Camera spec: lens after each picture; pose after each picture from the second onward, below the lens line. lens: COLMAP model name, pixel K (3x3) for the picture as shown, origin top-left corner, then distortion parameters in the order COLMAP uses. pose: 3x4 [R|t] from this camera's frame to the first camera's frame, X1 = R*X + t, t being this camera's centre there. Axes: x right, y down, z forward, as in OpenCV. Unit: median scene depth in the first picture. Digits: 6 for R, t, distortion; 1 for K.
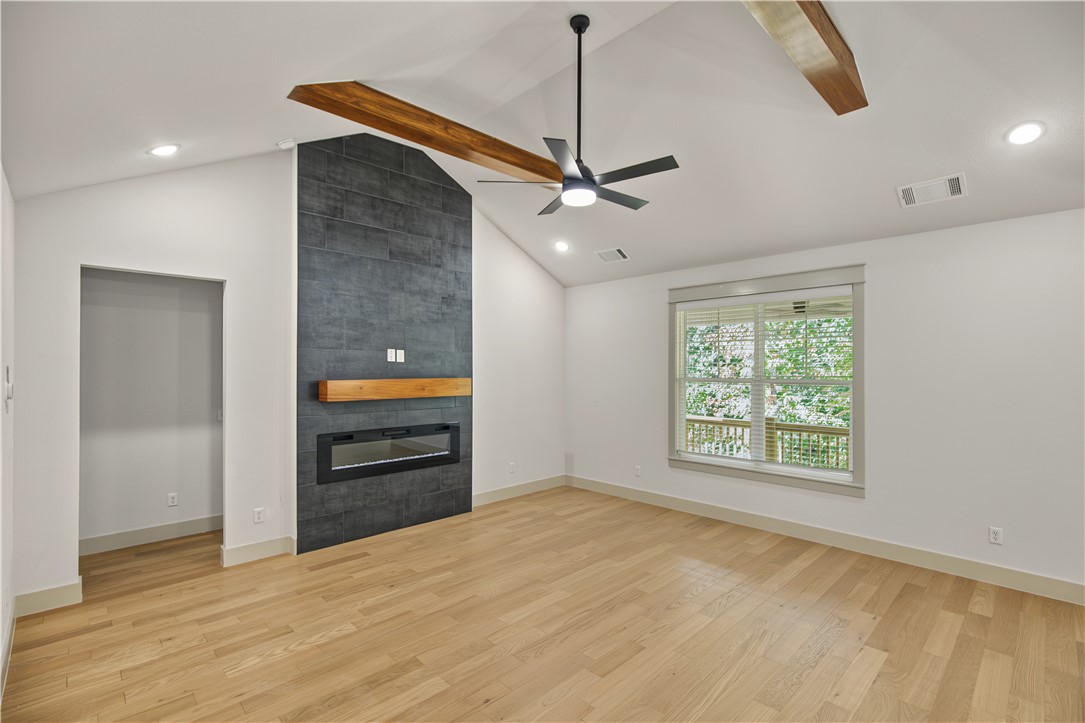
lens RADIAL K [[500.0, 0, 573.9], [0, 500.0, 370.9], [0, 0, 1]] dist [-0.002094, -0.000009]
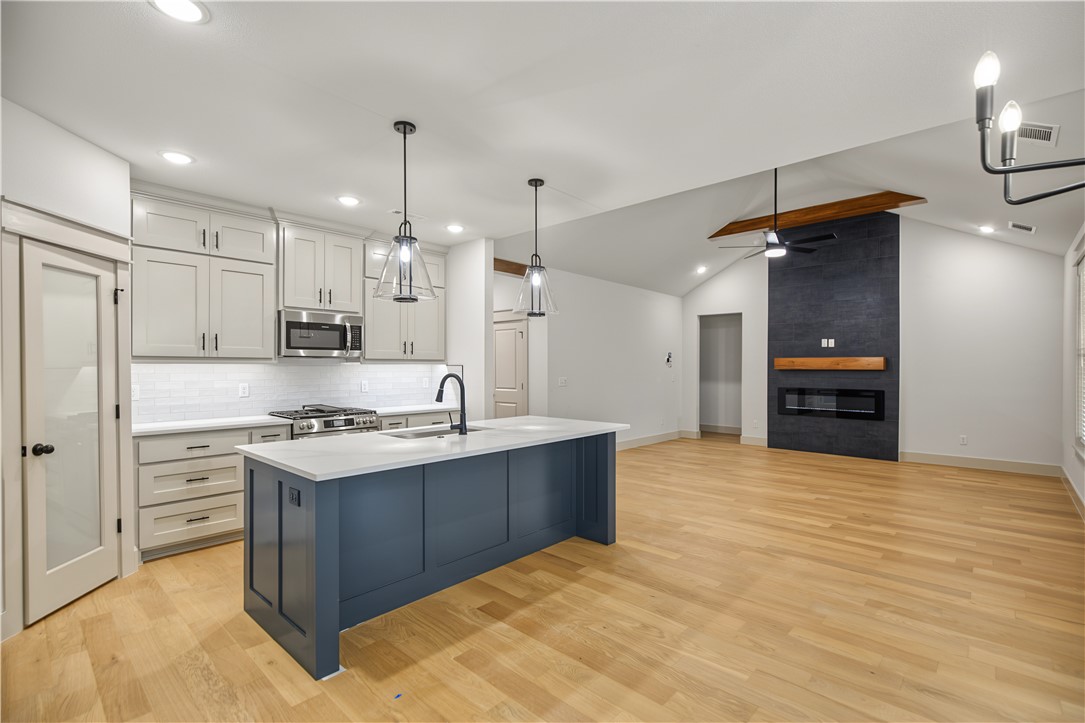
lens RADIAL K [[500.0, 0, 549.8], [0, 500.0, 370.4], [0, 0, 1]] dist [-0.002094, -0.000009]
pose [[0.043190, 0.005978, -0.999049, 1.277154], [-0.005199, 0.999970, 0.005758, 0.055729], [0.999053, 0.004945, 0.043220, 0.065696]]
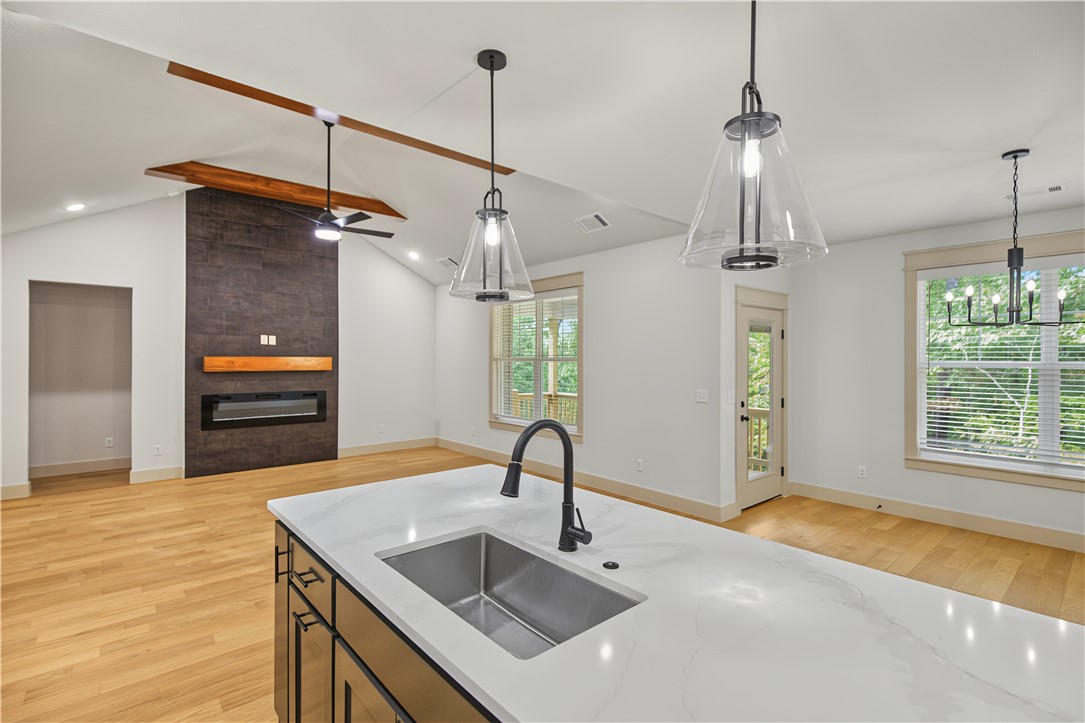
lens RADIAL K [[500.0, 0, 563.8], [0, 500.0, 361.2], [0, 0, 1]] dist [-0.002094, -0.000009]
pose [[0.998563, 0.002324, -0.053536, 0.566731], [-0.002441, 0.999995, -0.002111, 0.031231], [0.053531, 0.002238, 0.998564, -0.343538]]
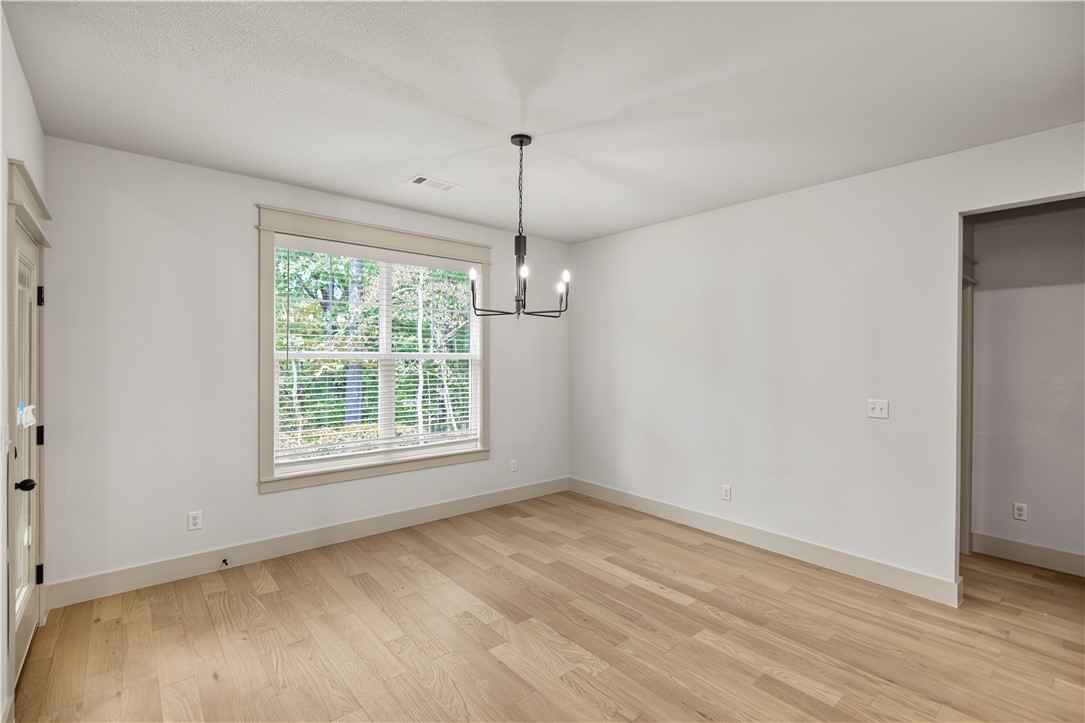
lens RADIAL K [[500.0, 0, 563.5], [0, 500.0, 357.8], [0, 0, 1]] dist [-0.002094, -0.000009]
pose [[0.069194, 0.001026, 0.997603, 0.482859], [0.005085, 0.999986, -0.001382, 0.039581], [-0.997590, 0.005169, 0.069188, 0.206167]]
